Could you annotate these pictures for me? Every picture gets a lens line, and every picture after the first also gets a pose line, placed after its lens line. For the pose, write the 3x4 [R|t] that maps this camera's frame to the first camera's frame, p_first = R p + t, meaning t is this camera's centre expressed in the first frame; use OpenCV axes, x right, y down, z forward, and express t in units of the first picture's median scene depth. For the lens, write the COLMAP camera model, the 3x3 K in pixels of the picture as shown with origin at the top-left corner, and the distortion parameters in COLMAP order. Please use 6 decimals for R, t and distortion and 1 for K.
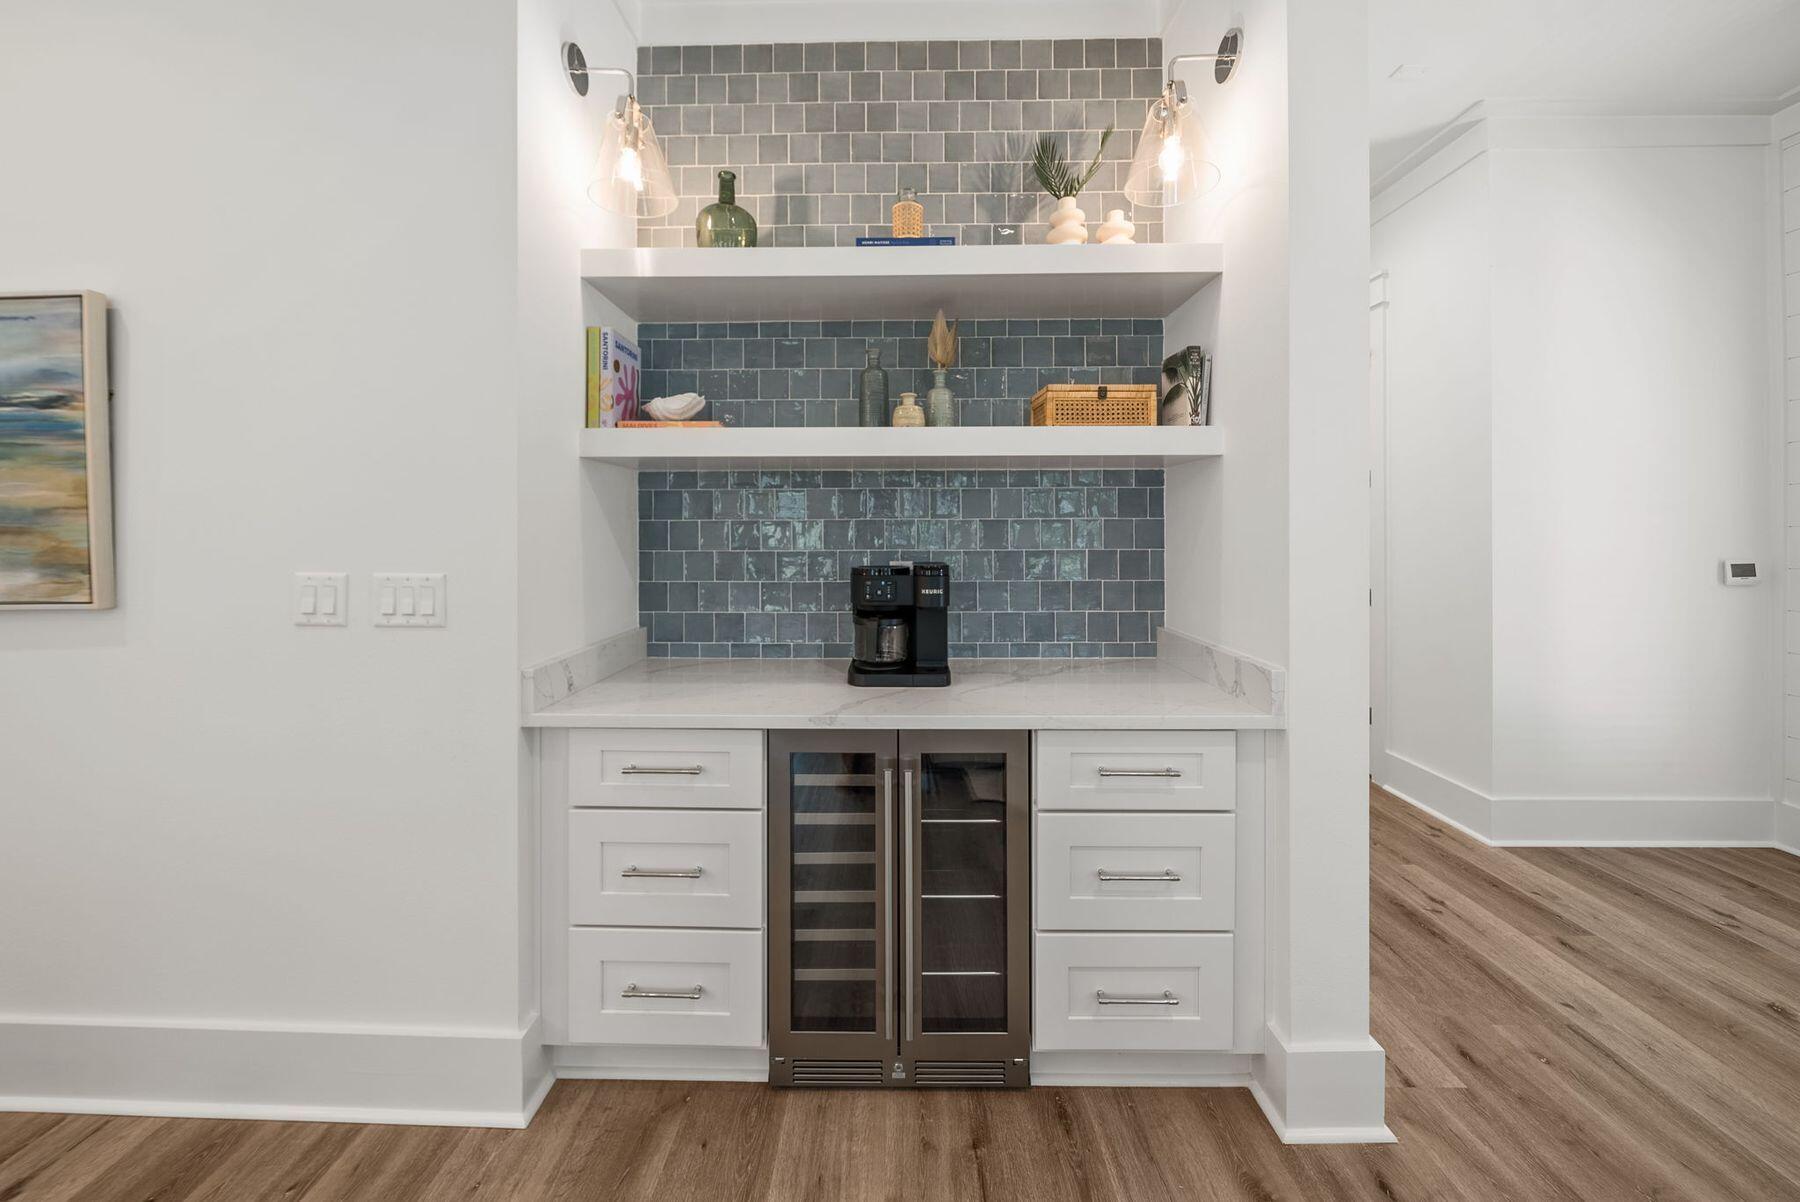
lens RADIAL K [[722.7, 0, 898.9], [0, 722.7, 539.5], [0, 0, 1]] dist [0.015964, 0.000019]
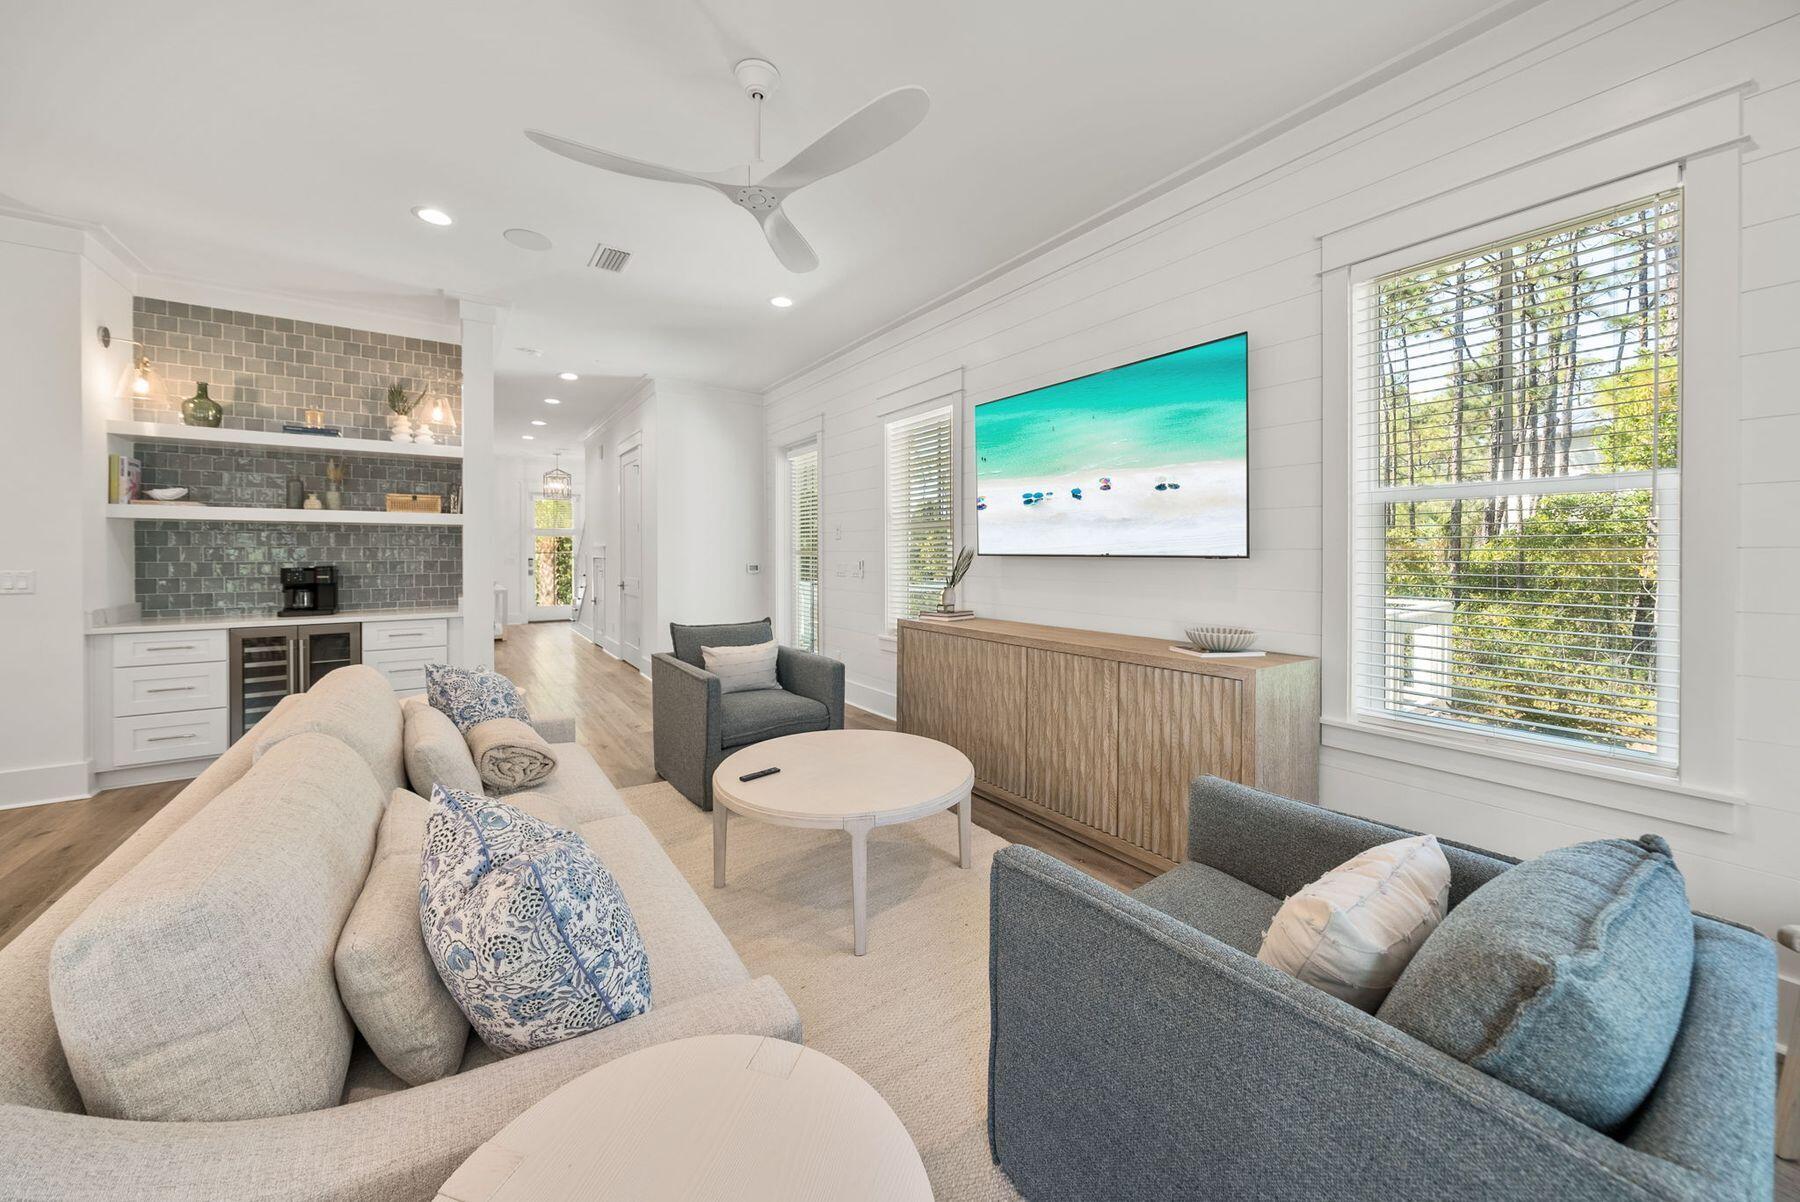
lens RADIAL K [[660.2, 0, 903.1], [0, 660.2, 558.5], [0, 0, 1]] dist [0.000148, 0.000037]
pose [[0.817754, -0.002577, 0.575562, 0.339721], [-0.000005, 0.999990, 0.004485, -0.001676], [-0.575568, -0.003670, 0.817746, -1.835118]]
